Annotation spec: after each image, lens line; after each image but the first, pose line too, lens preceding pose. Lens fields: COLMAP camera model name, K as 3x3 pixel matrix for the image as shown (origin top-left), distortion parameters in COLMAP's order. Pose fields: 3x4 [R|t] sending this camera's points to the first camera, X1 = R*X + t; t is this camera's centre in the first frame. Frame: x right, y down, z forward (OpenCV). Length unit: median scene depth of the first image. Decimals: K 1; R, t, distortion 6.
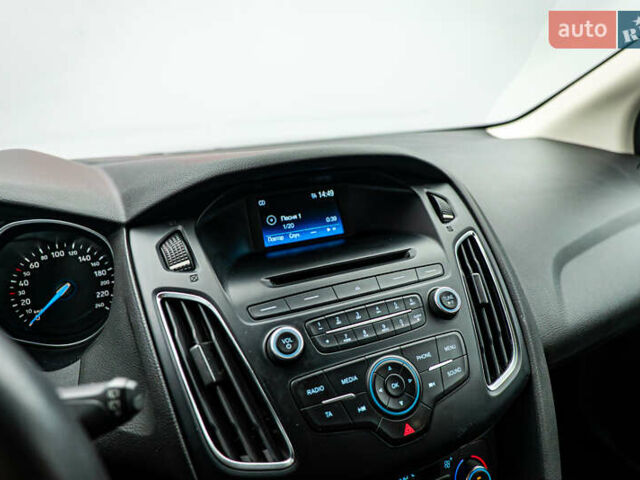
lens RADIAL K [[404.7, 0, 316.1], [0, 404.7, 239.0], [0, 0, 1]] dist [0.014583, -0.000835]
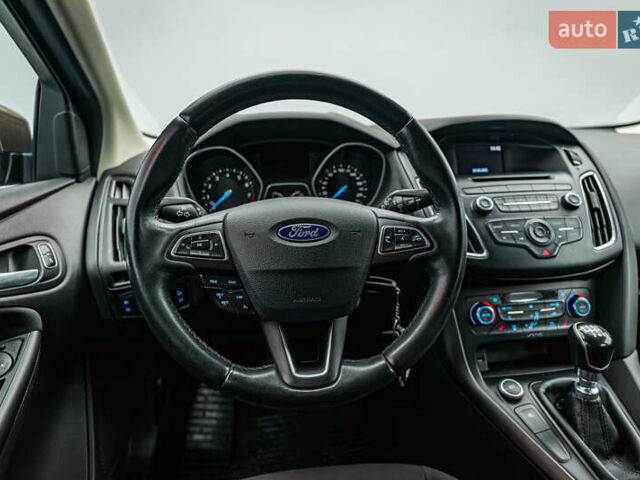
lens RADIAL K [[404.7, 0, 319.9], [0, 404.7, 238.0], [0, 0, 1]] dist [0.014583, -0.000835]
pose [[0.968478, 0.105524, -0.225642, -0.321687], [-0.112673, 0.993450, -0.019003, 0.455780], [0.222159, 0.043827, 0.974025, -0.949961]]
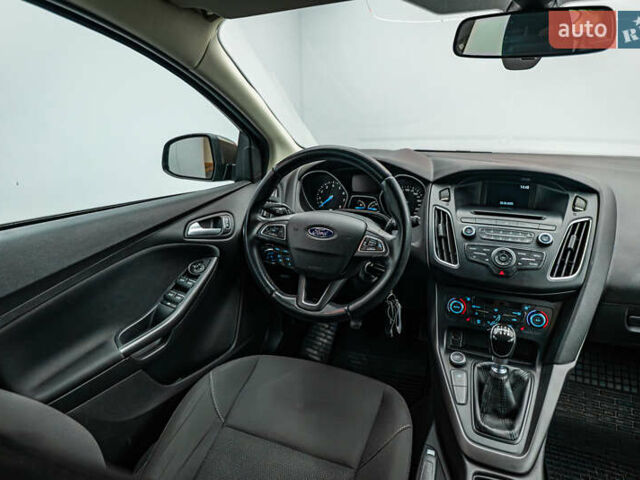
lens RADIAL K [[404.7, 0, 321.6], [0, 404.7, 240.2], [0, 0, 1]] dist [0.014583, -0.000835]
pose [[0.713636, 0.273466, -0.644934, 0.864761], [-0.244115, 0.960027, 0.136952, 0.145647], [0.656605, 0.059704, 0.751867, -1.517102]]
